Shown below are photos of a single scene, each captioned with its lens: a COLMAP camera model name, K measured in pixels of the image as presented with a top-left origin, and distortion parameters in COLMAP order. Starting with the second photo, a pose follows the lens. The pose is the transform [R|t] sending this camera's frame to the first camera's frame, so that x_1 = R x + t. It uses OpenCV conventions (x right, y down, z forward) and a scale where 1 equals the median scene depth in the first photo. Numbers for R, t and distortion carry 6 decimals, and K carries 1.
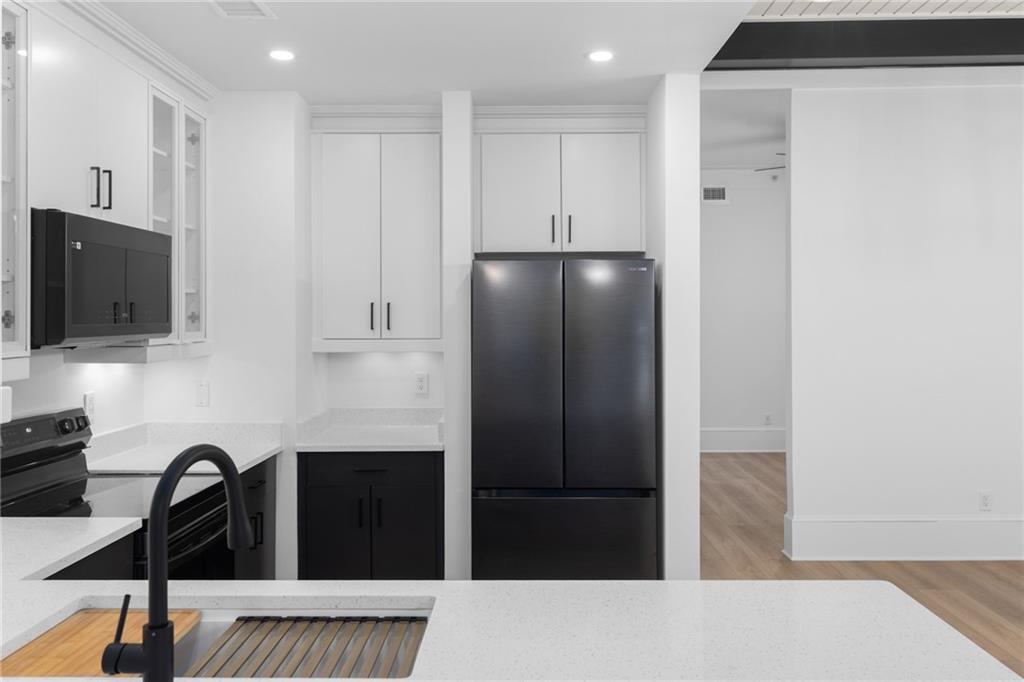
lens RADIAL K [[823.6, 0, 509.8], [0, 823.6, 305.1], [0, 0, 1]] dist [-0.008194, 0.005190]
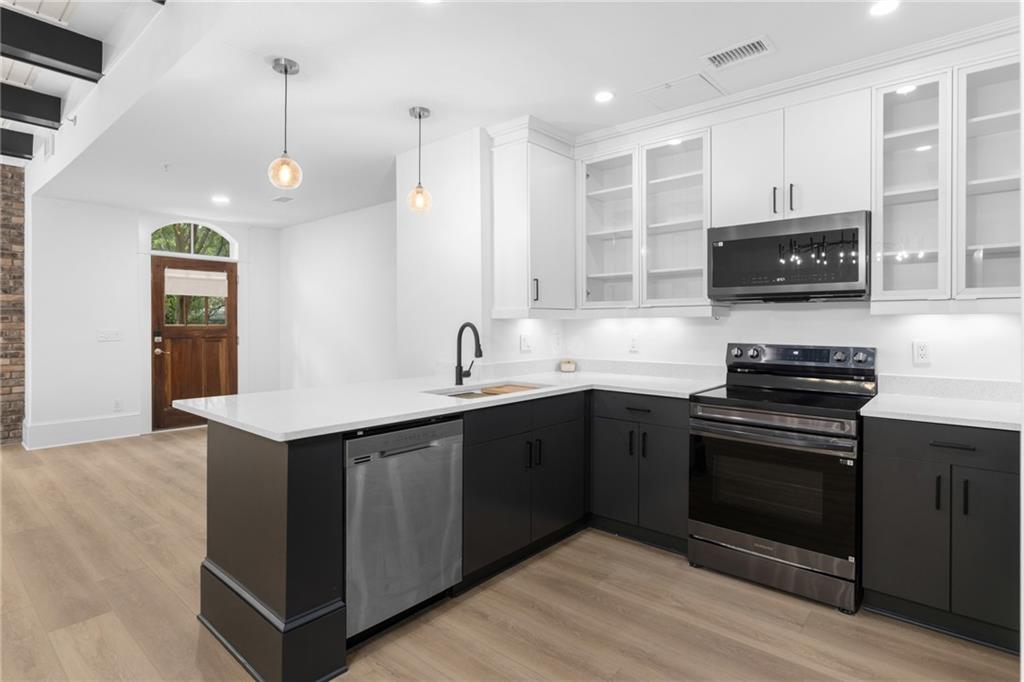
lens RADIAL K [[525.0, 0, 505.7], [0, 525.0, 323.7], [0, 0, 1]] dist [-0.003895, 0.000109]
pose [[-0.646737, 0.003299, -0.762706, 0.439348], [0.011750, 0.999915, -0.005638, 0.068523], [0.762623, -0.012608, -0.646720, 0.910936]]
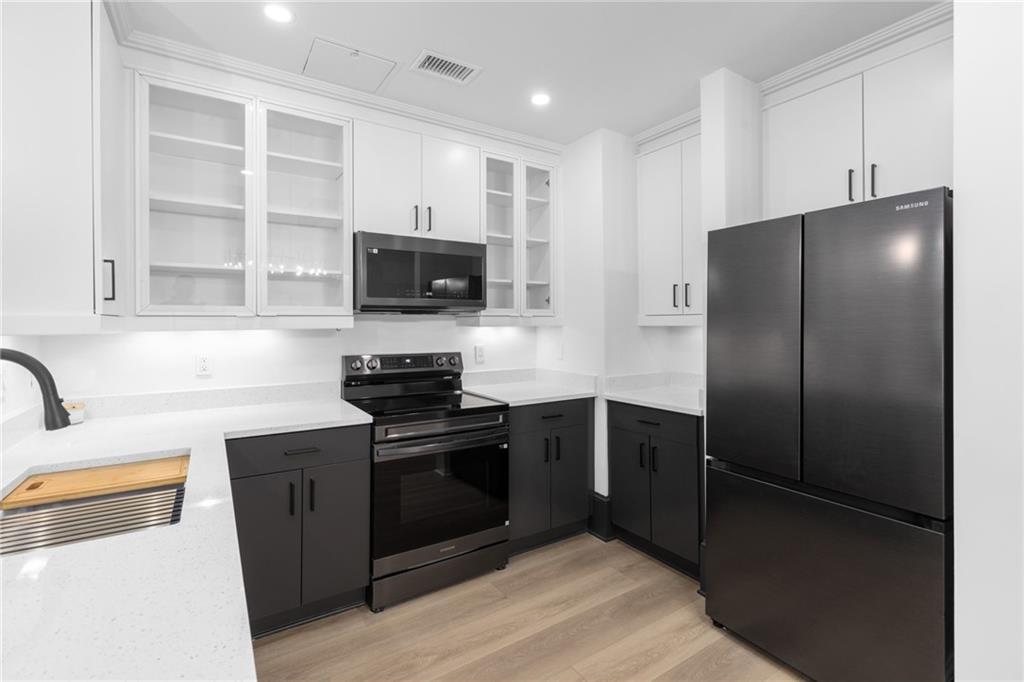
lens RADIAL K [[463.5, 0, 506.6], [0, 463.5, 323.4], [0, 0, 1]] dist [0.004852, 0.000514]
pose [[0.551719, -0.000875, -0.834030, 0.280386], [0.014455, 0.999859, 0.008512, 0.047869], [0.833905, -0.016752, 0.551654, 0.456549]]
